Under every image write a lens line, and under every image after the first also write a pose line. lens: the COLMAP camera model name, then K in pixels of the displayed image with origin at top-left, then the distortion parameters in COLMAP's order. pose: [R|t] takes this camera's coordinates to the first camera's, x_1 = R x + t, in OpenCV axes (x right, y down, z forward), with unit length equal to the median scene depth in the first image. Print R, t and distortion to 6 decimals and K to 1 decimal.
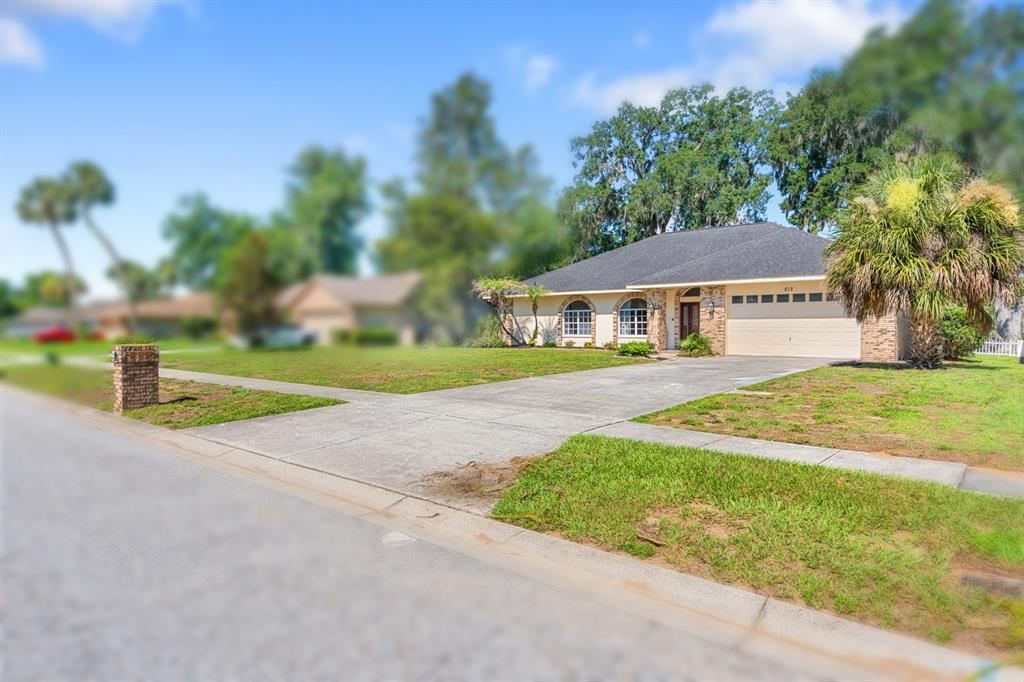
lens RADIAL K [[616.4, 0, 512.0], [0, 616.4, 341.0], [0, 0, 1]] dist [-0.000341, -0.000075]
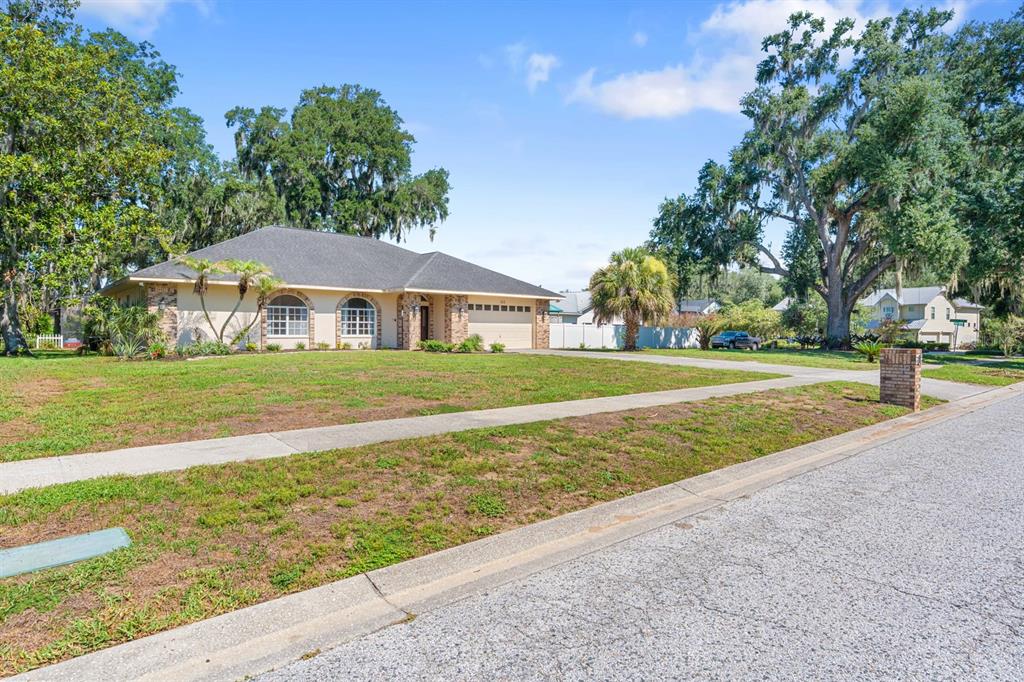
lens RADIAL K [[583.7, 0, 512.0], [0, 583.7, 341.0], [0, 0, 1]] dist [-0.000054, -0.000024]
pose [[0.129787, -0.016709, 0.991401, -0.708258], [0.012956, 0.999801, 0.015155, -0.010806], [-0.991457, 0.010878, 0.129977, 0.631432]]
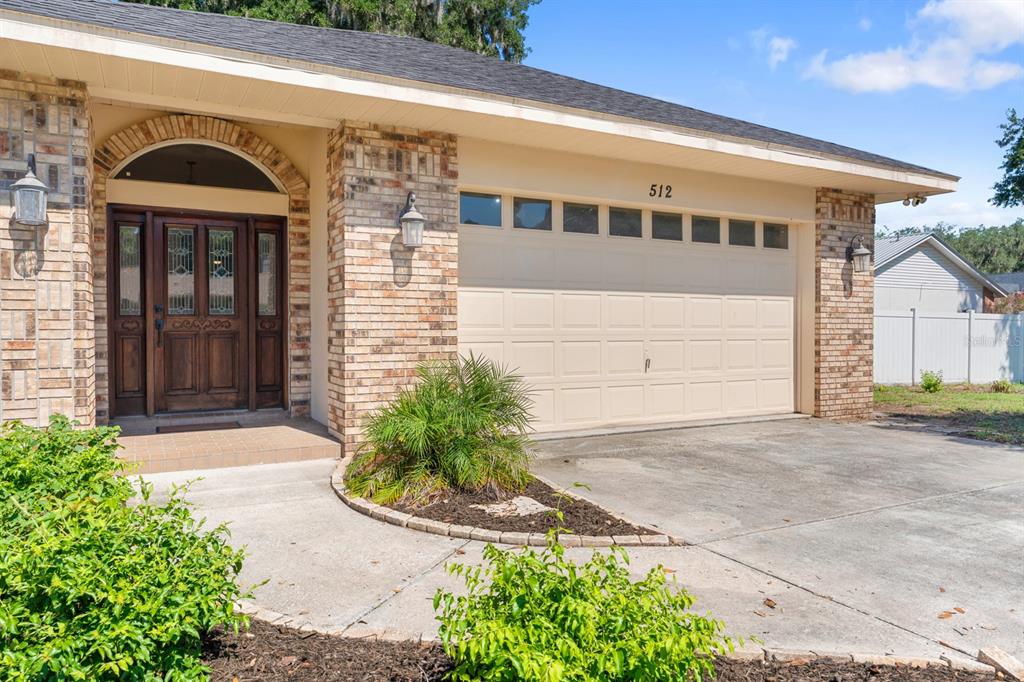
lens RADIAL K [[700.8, 0, 512.0], [0, 700.8, 341.0], [0, 0, 1]] dist [0.000134, 0.000094]
pose [[0.347424, -0.018397, 0.937528, 0.093810], [0.015472, 0.999784, 0.013886, -0.015999], [-0.937580, 0.009681, 0.347634, 0.749088]]
